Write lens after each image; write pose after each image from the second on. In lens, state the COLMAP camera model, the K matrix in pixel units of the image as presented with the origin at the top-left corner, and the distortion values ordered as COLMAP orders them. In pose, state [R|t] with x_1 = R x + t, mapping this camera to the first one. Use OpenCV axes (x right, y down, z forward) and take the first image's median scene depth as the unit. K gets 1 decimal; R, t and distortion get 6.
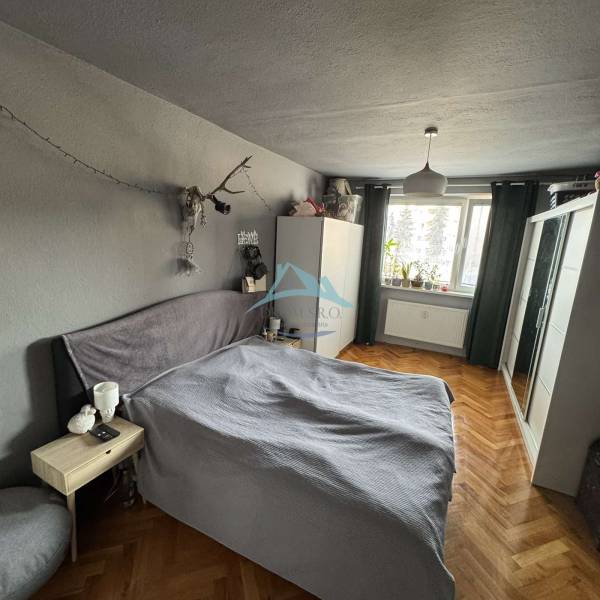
lens RADIAL K [[317.7, 0, 300.0], [0, 317.7, 300.8], [0, 0, 1]] dist [-0.005736, 0.001195]
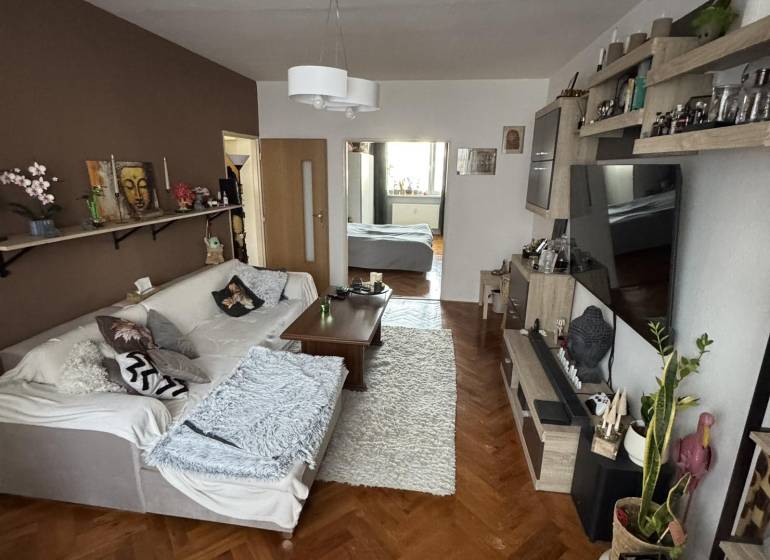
lens RADIAL K [[414.9, 0, 380.1], [0, 414.9, 278.0], [0, 0, 1]] dist [-0.001104, -0.000017]
pose [[0.944869, -0.126839, 0.301885, -0.762085], [0.103253, 0.990306, 0.092914, 0.279974], [-0.310744, -0.056621, 0.948806, -1.610659]]
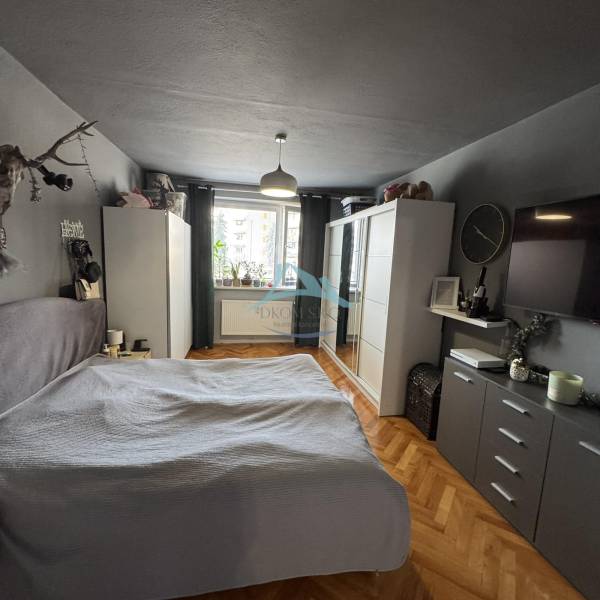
lens RADIAL K [[317.7, 0, 297.5], [0, 317.7, 302.0], [0, 0, 1]] dist [-0.005736, 0.001195]
pose [[0.795313, -0.099238, 0.598021, -0.235649], [0.118359, 0.992944, 0.007366, 0.040530], [-0.594532, 0.064923, 0.801447, 0.083000]]
